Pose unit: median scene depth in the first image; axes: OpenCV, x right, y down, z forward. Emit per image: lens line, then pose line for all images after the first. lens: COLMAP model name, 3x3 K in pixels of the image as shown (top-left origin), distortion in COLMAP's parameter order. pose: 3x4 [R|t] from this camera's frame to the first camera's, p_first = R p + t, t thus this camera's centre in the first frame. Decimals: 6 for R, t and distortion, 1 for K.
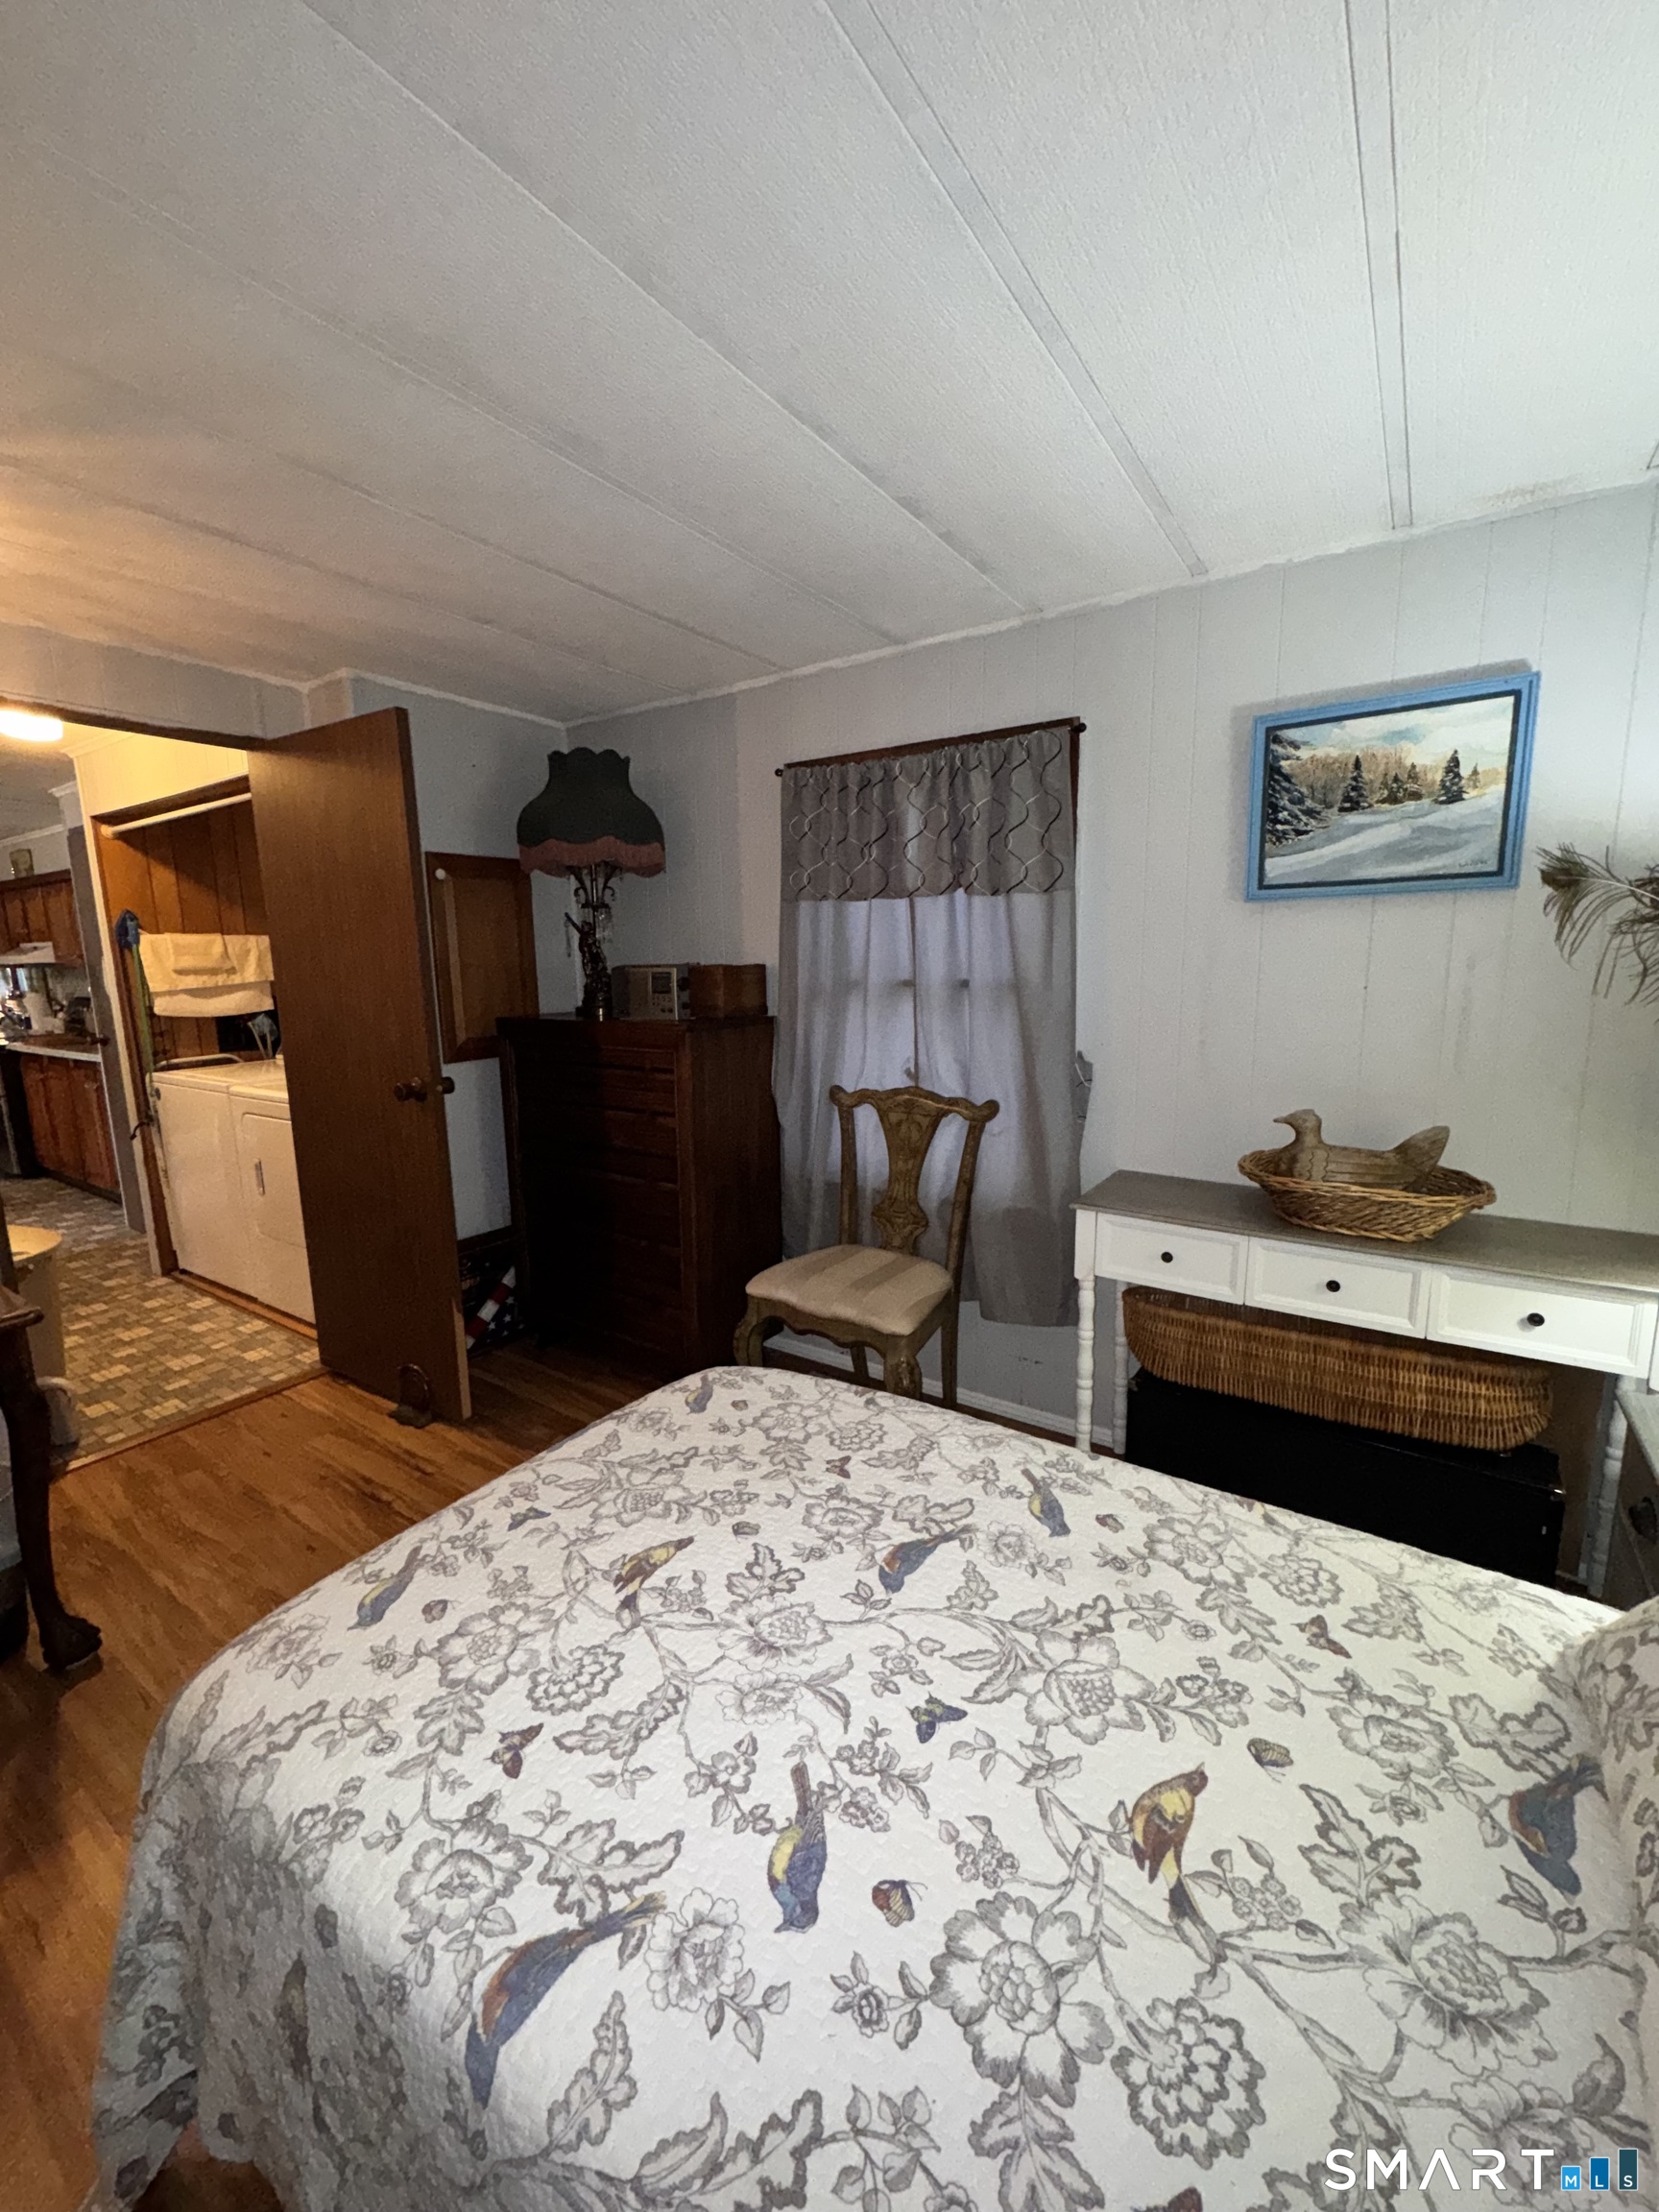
lens RADIAL K [[882.6, 0, 831.0], [0, 882.6, 1104.8], [0, 0, 1]] dist [-0.001516, -0.000133]
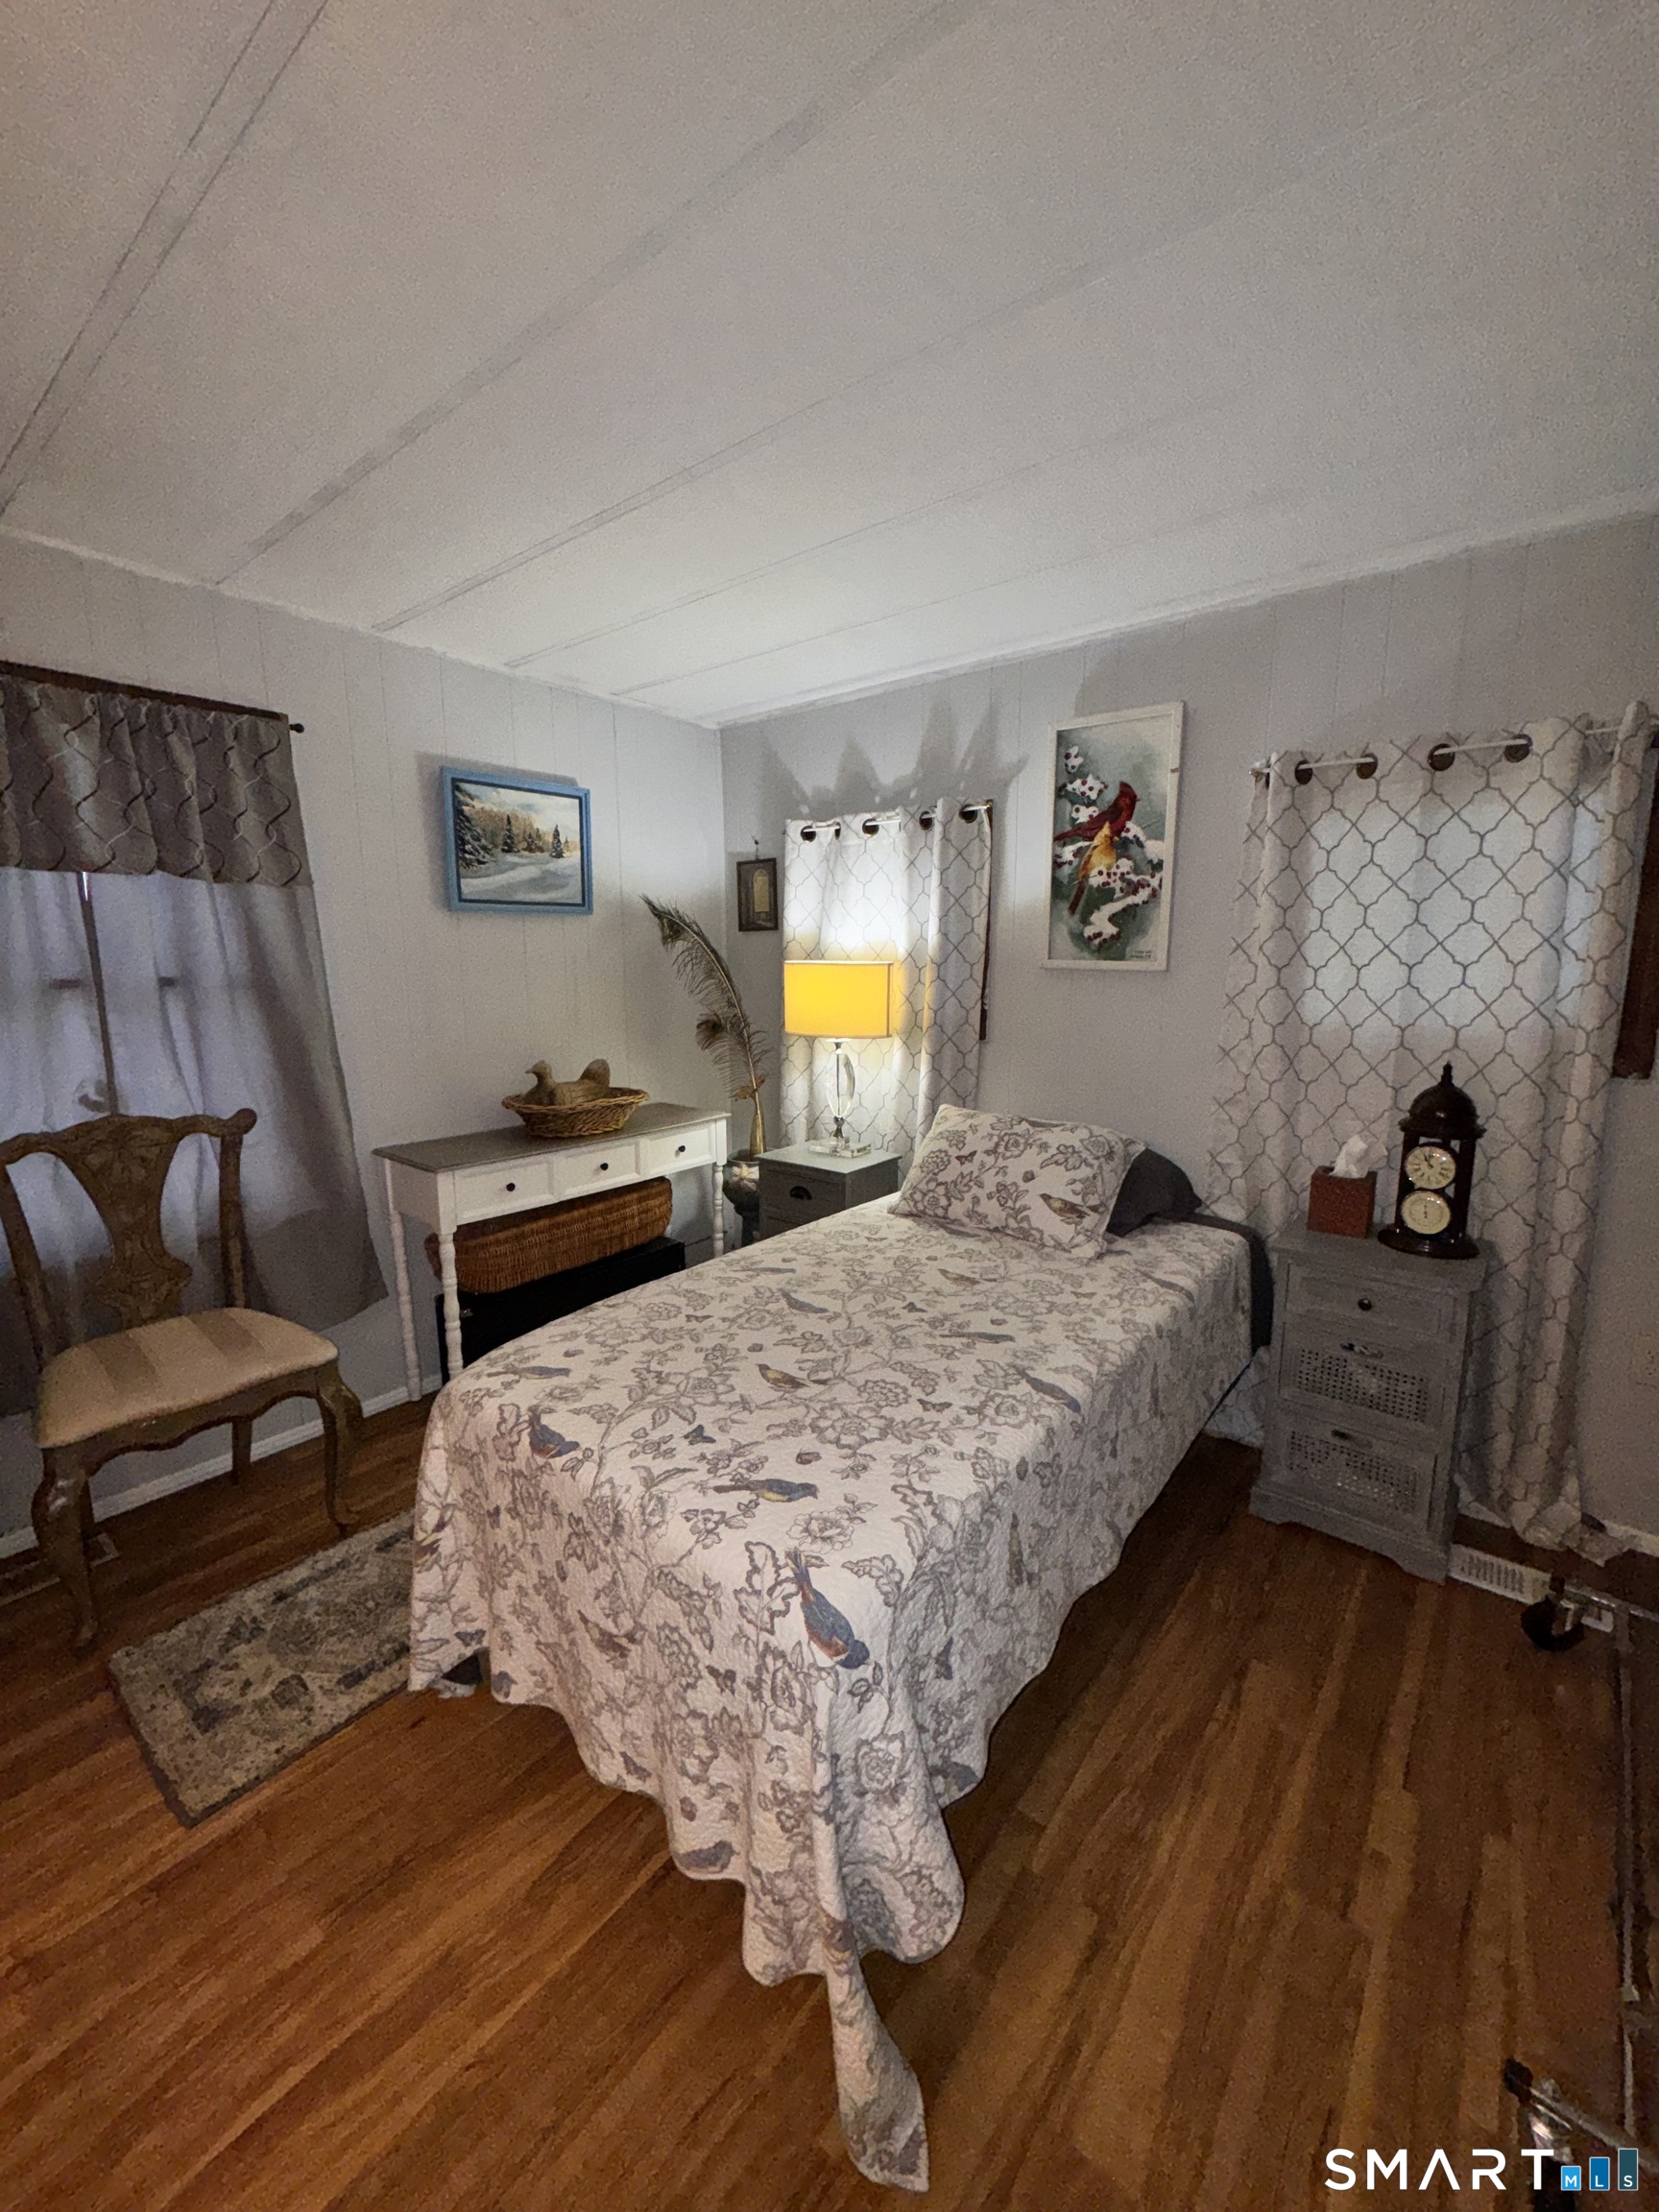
lens RADIAL K [[882.6, 0, 835.2], [0, 882.6, 1102.2], [0, 0, 1]] dist [-0.001516, -0.000133]
pose [[0.081753, -0.150295, 0.985255, -0.848829], [0.164818, 0.976992, 0.135358, -0.045039], [-0.982930, 0.151322, 0.104644, 0.397808]]
